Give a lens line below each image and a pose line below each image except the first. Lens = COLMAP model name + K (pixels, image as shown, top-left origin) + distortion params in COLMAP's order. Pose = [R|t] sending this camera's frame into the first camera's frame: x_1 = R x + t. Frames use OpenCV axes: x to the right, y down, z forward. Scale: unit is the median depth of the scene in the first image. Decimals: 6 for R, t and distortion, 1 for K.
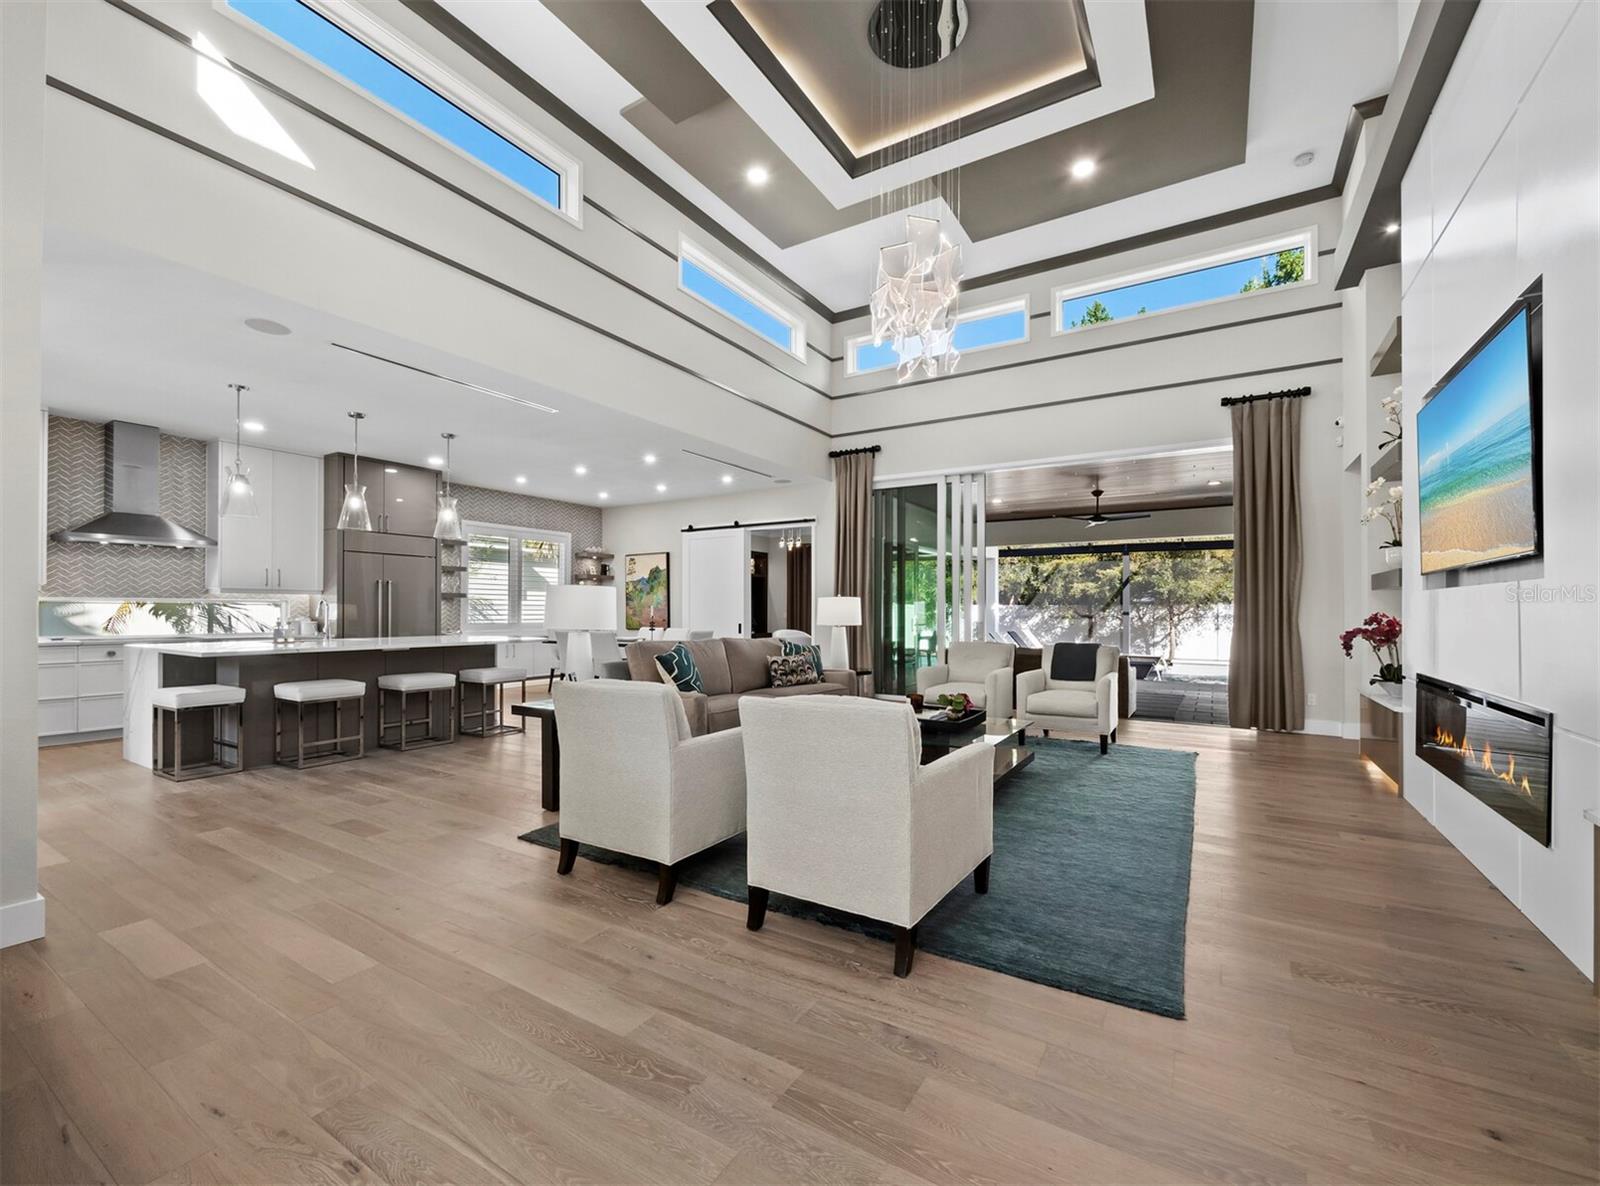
lens RADIAL K [[679.1, 0, 782.4], [0, 679.1, 612.8], [0, 0, 1]] dist [0.001896, 0.000158]
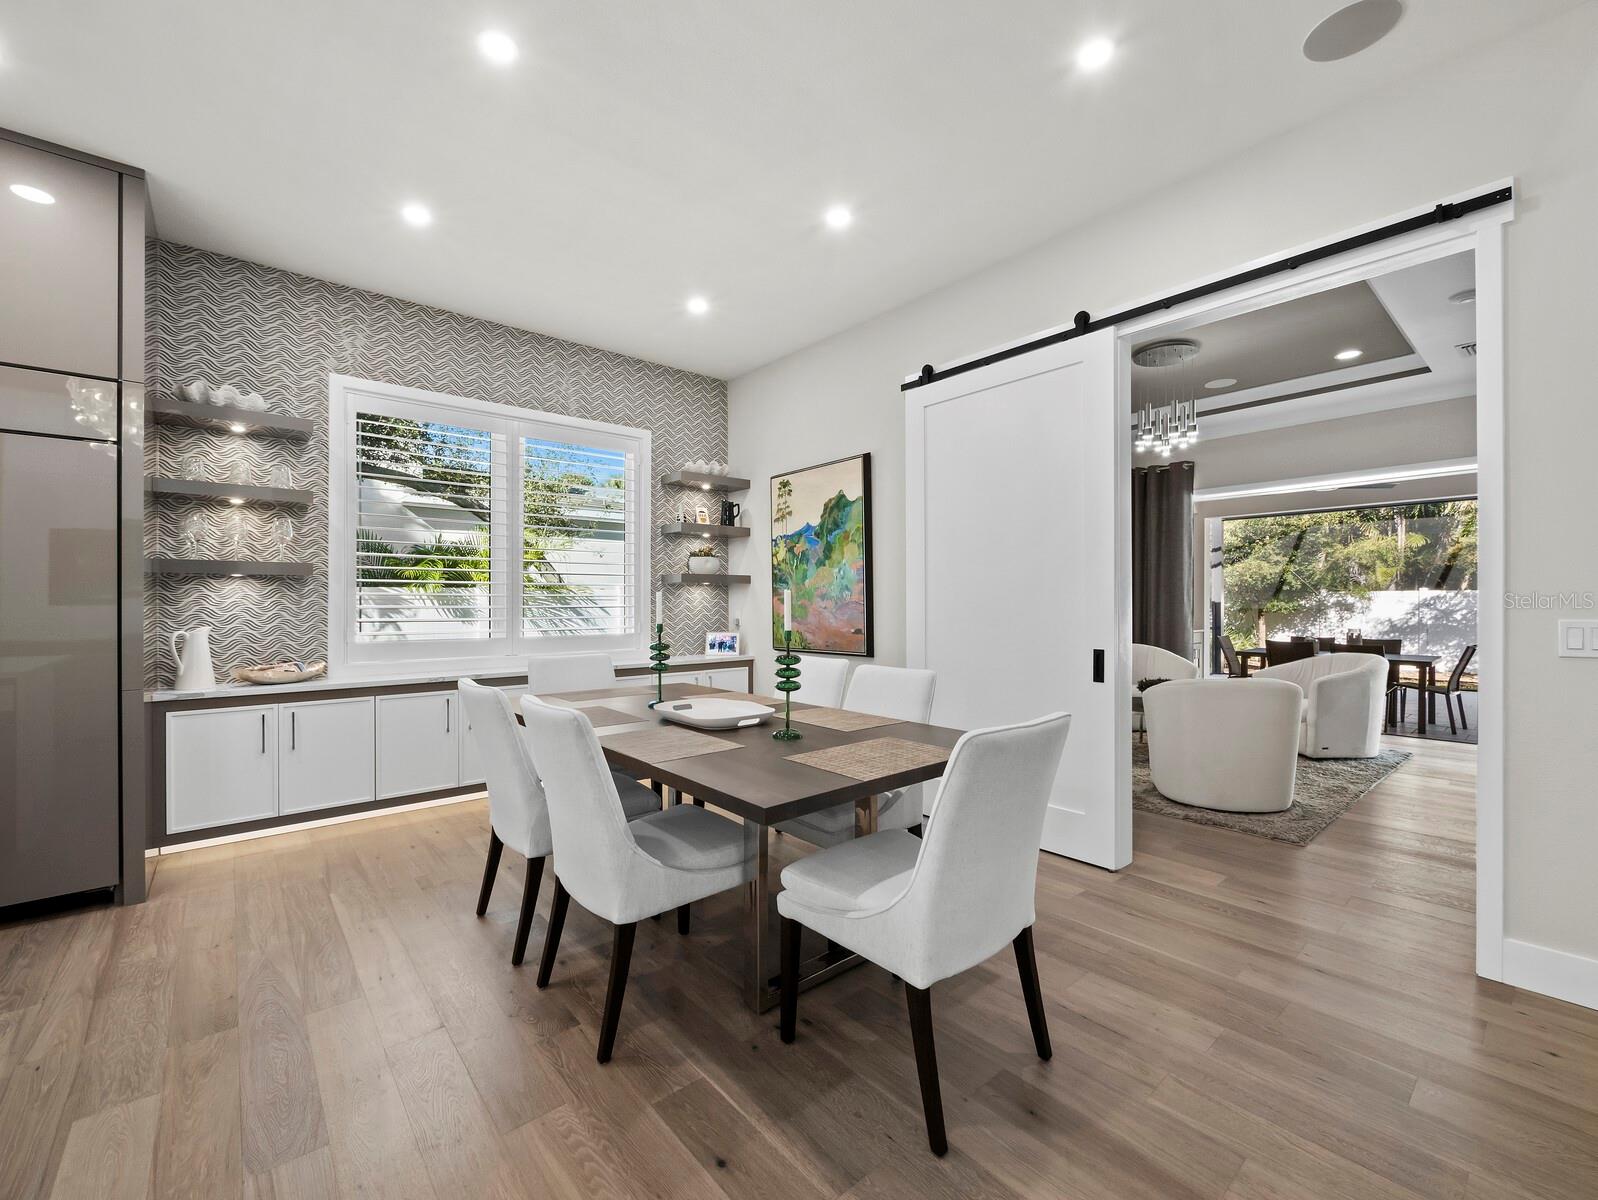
lens RADIAL K [[671.3, 0, 801.4], [0, 671.3, 607.3], [0, 0, 1]] dist [-0.004656, 0.000045]
pose [[0.955926, -0.005176, -0.293563, -0.101465], [0.005806, 0.999982, 0.001276, -0.003664], [0.293551, -0.002924, 0.955939, 0.681285]]
